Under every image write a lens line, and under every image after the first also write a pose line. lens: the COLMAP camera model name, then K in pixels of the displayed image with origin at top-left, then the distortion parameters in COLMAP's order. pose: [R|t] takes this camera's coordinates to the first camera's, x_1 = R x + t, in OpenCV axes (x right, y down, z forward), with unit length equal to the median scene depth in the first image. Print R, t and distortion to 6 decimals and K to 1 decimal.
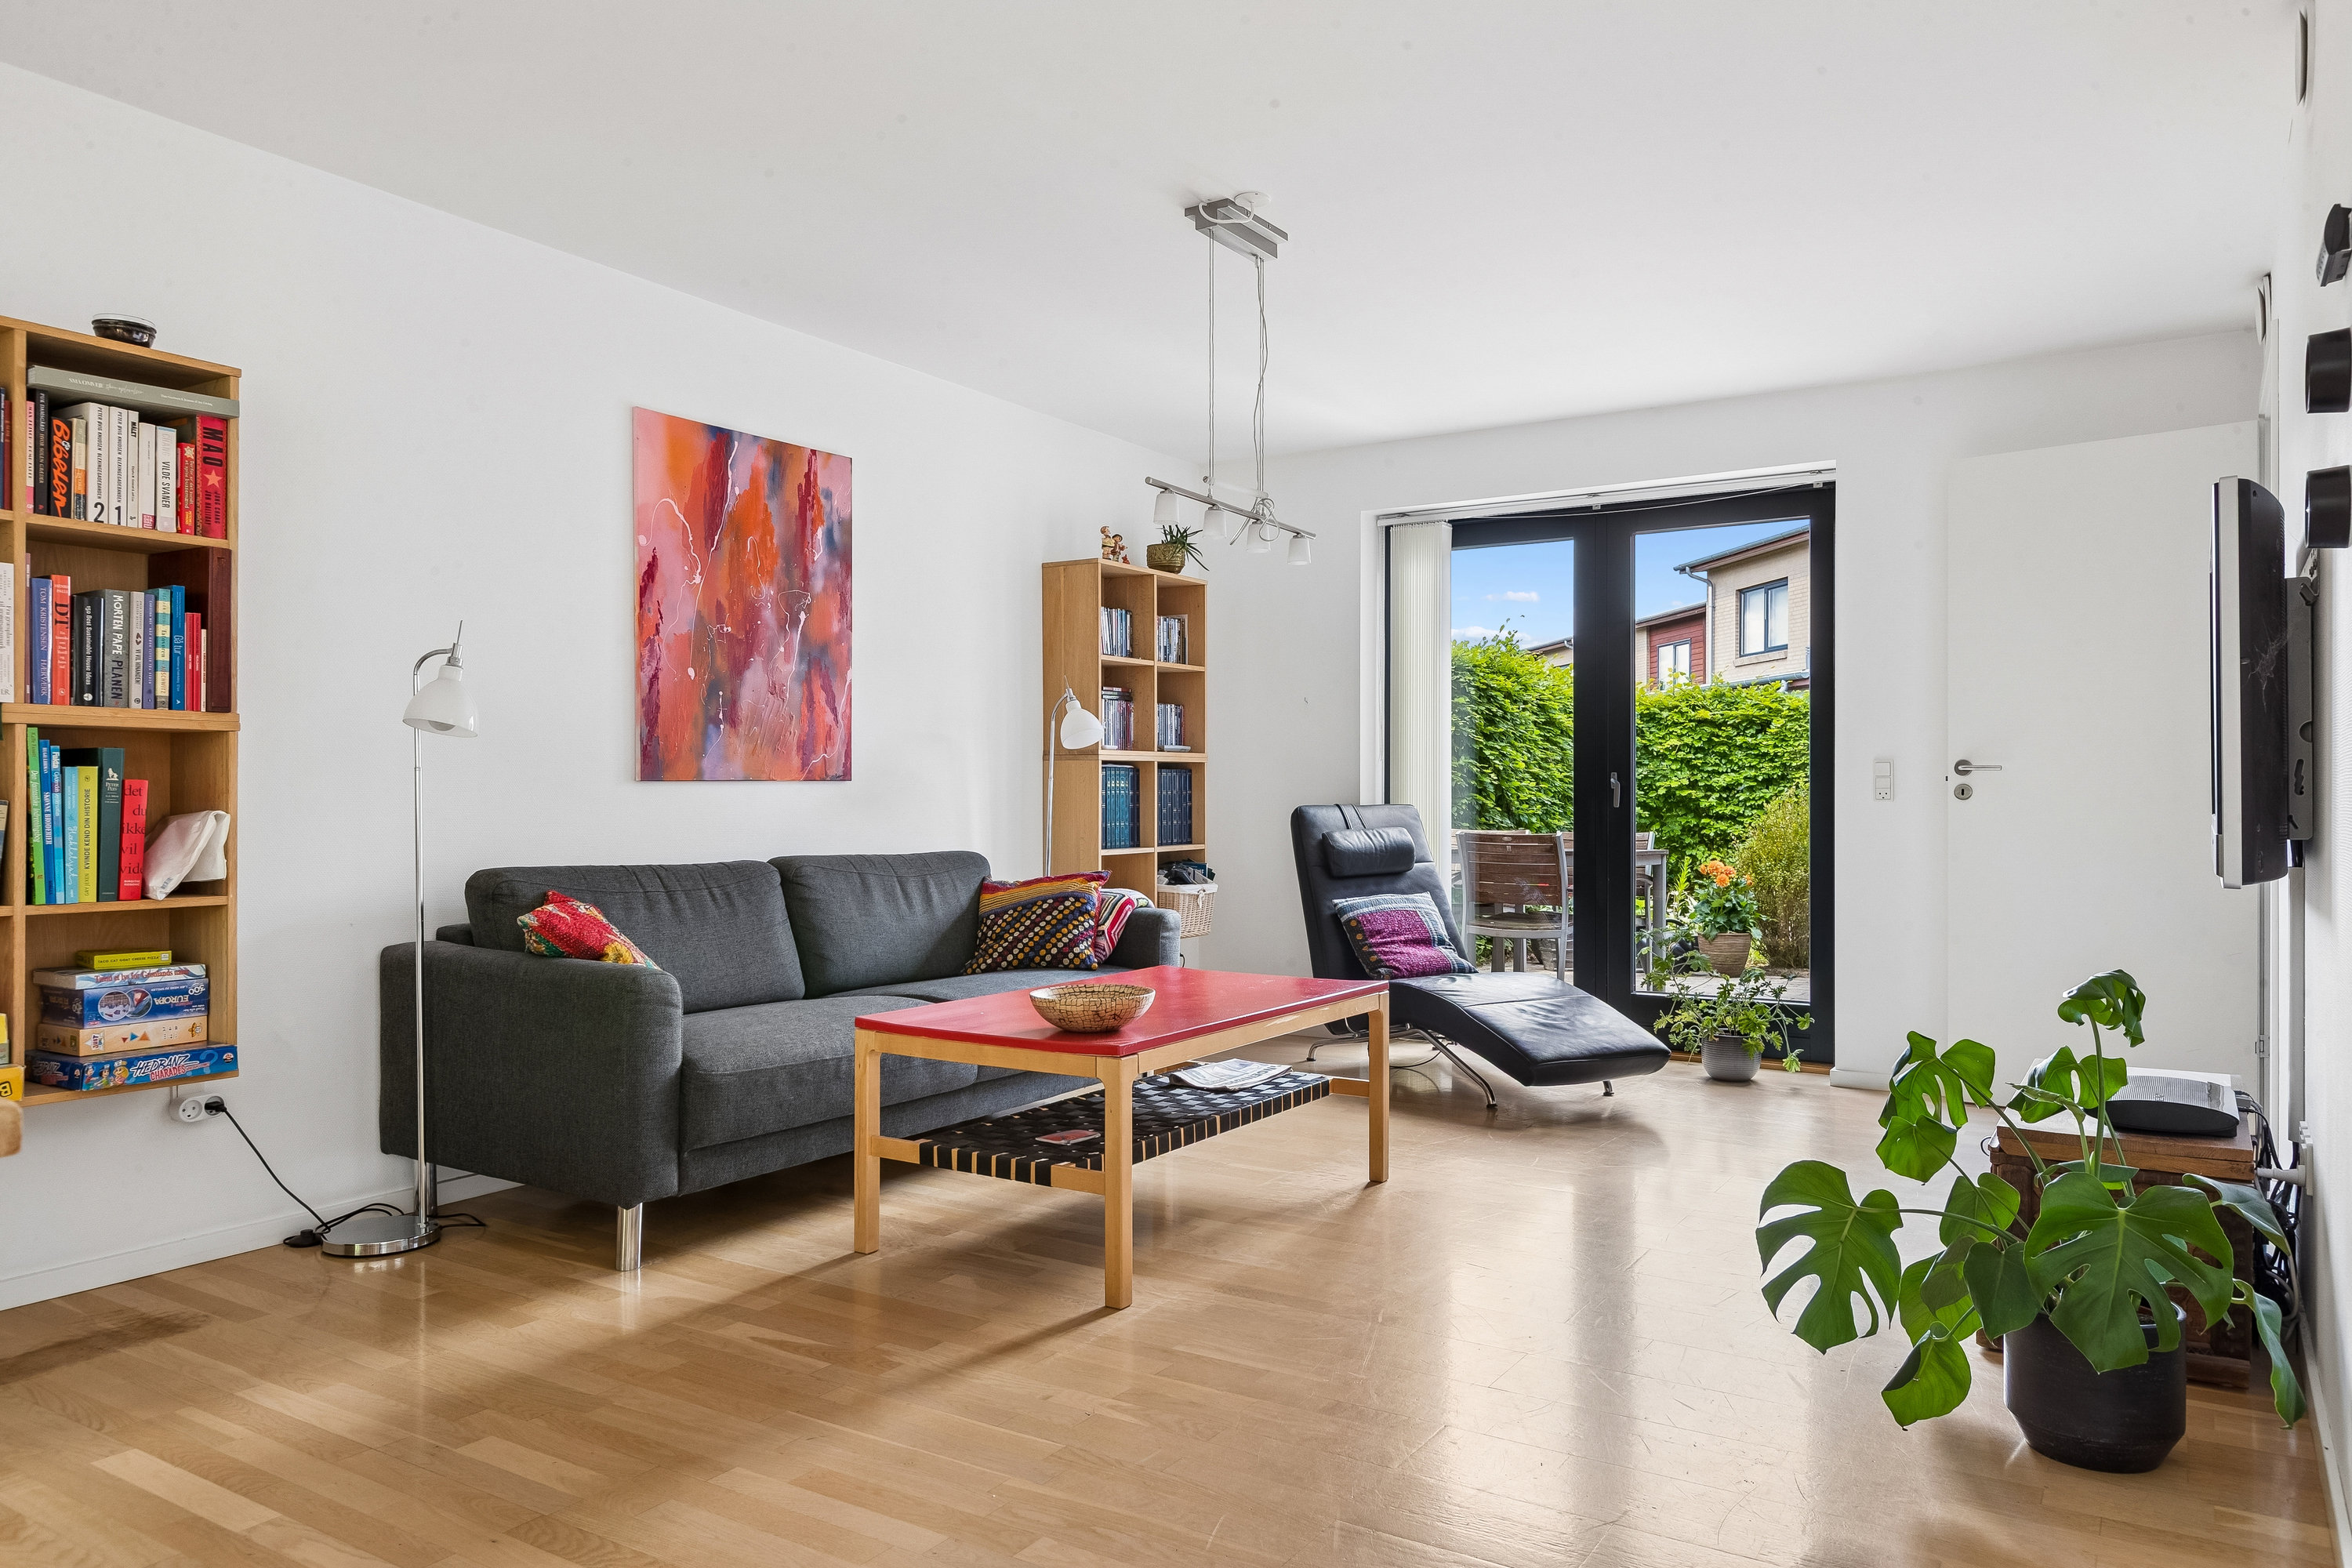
lens RADIAL K [[1583.3, 0, 1176.0], [0, 1583.3, 784.0], [0, 0, 1]] dist [0.001703, -0.000980]
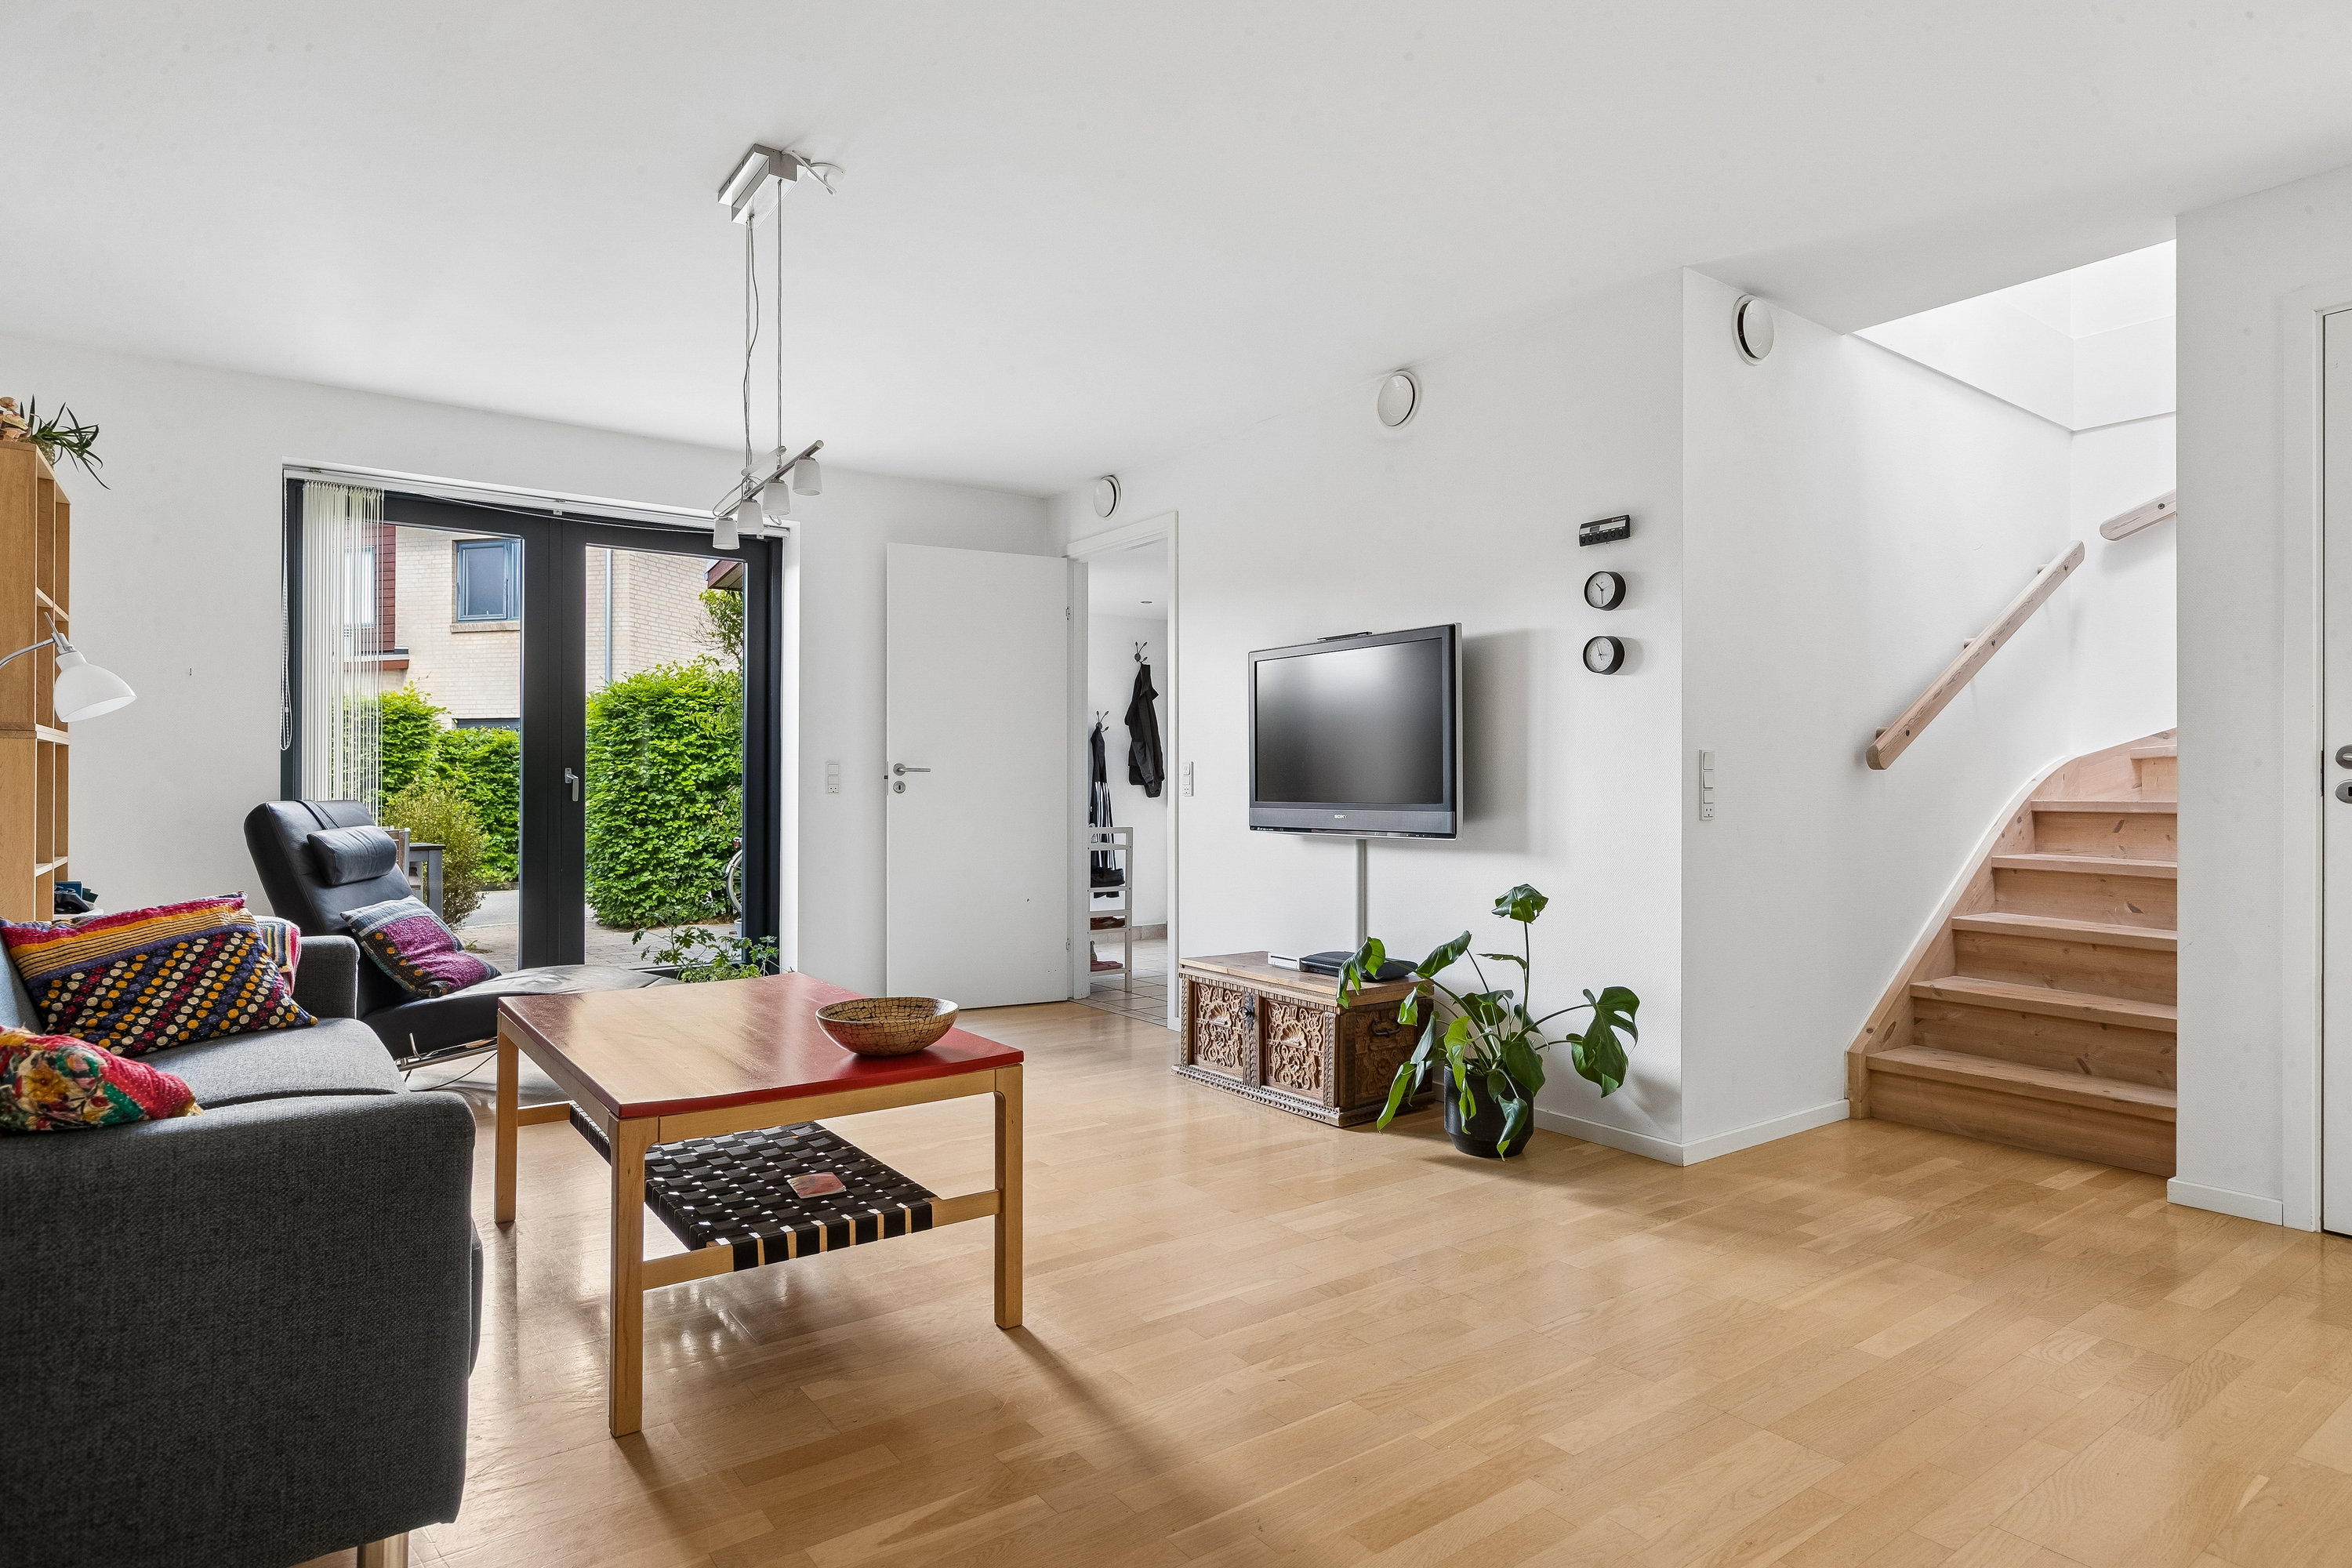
lens RADIAL K [[1269.7, 0, 1176.0], [0, 1269.7, 784.0], [0, 0, 1]] dist [0.005333, 0.000709]
pose [[0.364341, 0.003635, 0.931258, -0.457193], [-0.006817, 0.999976, -0.001236, 0.002056], [-0.931241, -0.005898, 0.364357, 0.400575]]
